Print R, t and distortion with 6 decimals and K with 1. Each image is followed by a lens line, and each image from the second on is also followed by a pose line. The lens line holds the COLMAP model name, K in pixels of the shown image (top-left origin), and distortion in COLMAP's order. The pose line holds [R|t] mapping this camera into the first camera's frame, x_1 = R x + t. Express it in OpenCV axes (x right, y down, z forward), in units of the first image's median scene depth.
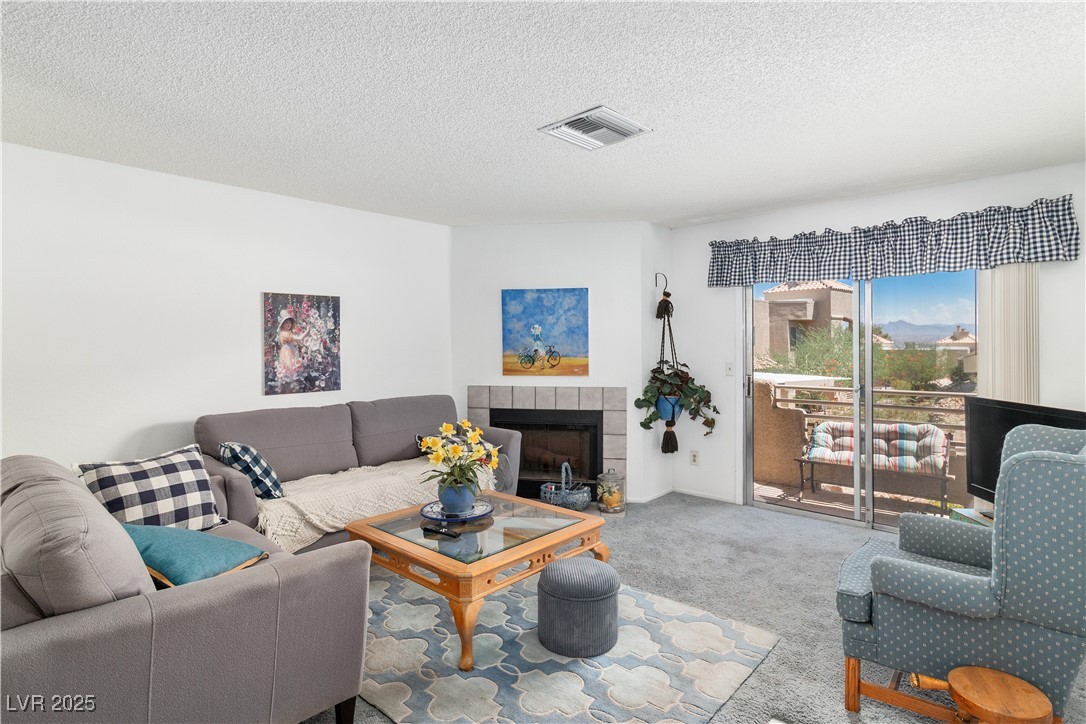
lens RADIAL K [[558.4, 0, 568.0], [0, 558.4, 341.7], [0, 0, 1]] dist [-0.013641, 0.001199]
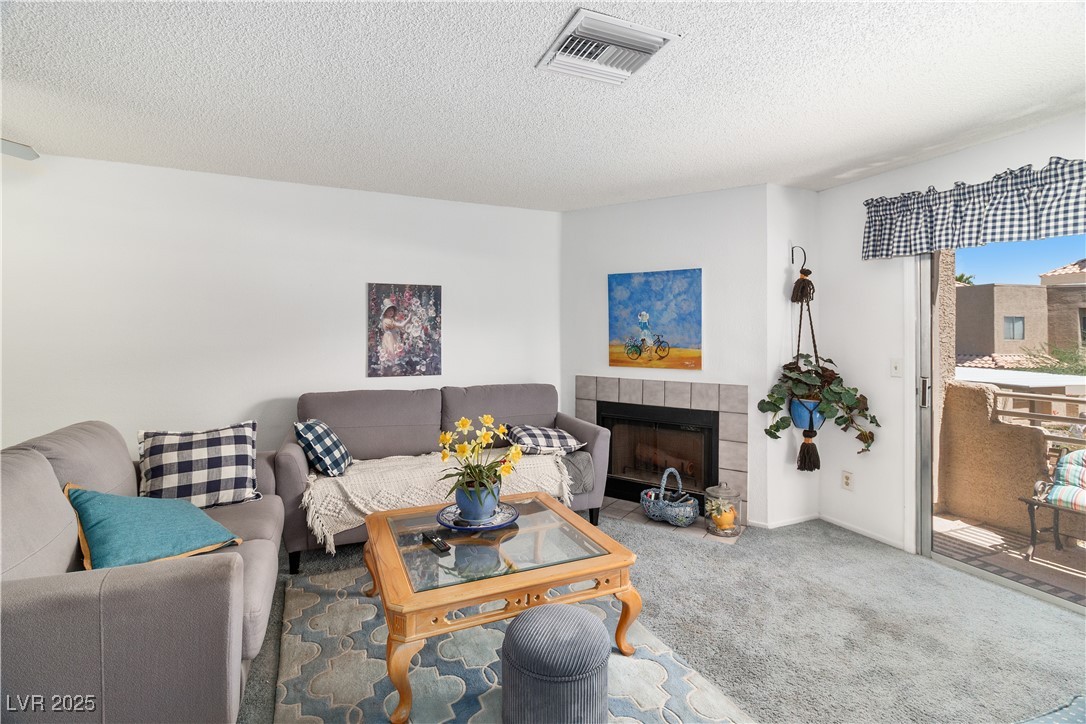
lens RADIAL K [[506.0, 0, 558.2], [0, 506.0, 328.5], [0, 0, 1]] dist [-0.004914, 0.000817]
pose [[0.908554, 0.003848, -0.417750, 0.187999], [-0.007141, 0.999955, -0.006321, 0.004049], [0.417707, 0.008726, 0.908540, 0.227301]]
